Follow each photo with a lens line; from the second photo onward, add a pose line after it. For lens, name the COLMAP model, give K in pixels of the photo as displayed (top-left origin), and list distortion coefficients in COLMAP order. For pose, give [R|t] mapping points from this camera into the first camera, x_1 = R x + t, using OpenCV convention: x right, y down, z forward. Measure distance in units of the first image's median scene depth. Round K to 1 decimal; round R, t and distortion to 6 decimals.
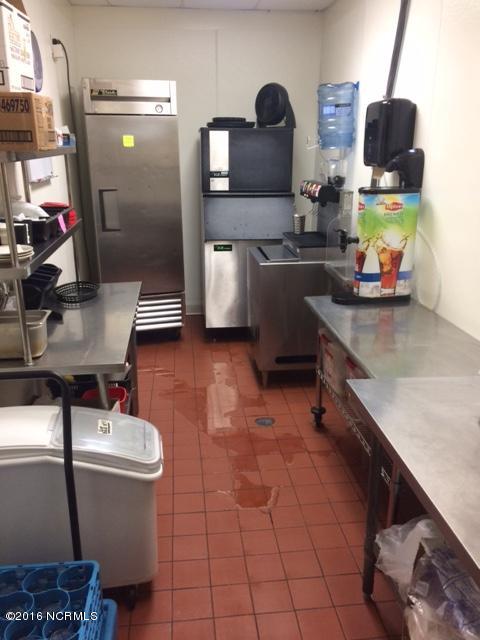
lens RADIAL K [[545.3, 0, 240.0], [0, 545.3, 320.0], [0, 0, 1]] dist [0.036186, -0.006029]
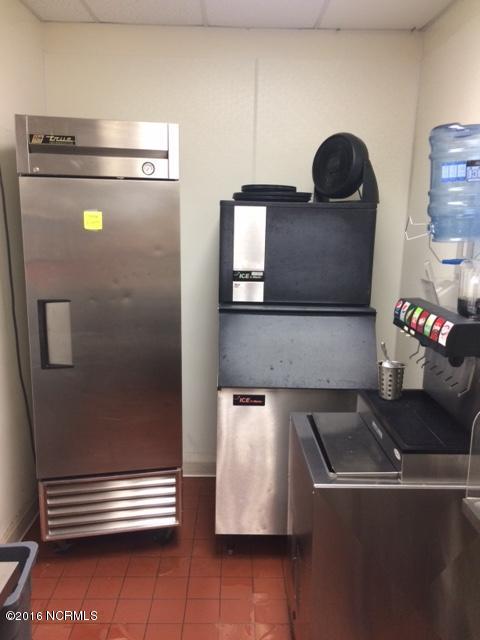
lens RADIAL K [[545.3, 0, 240.0], [0, 545.3, 320.0], [0, 0, 1]] dist [0.036186, -0.006029]
pose [[0.995147, 0.034775, -0.092050, 0.009518], [-0.046182, 0.991100, -0.124849, -0.144306], [0.086889, 0.128494, 0.987897, 0.418075]]
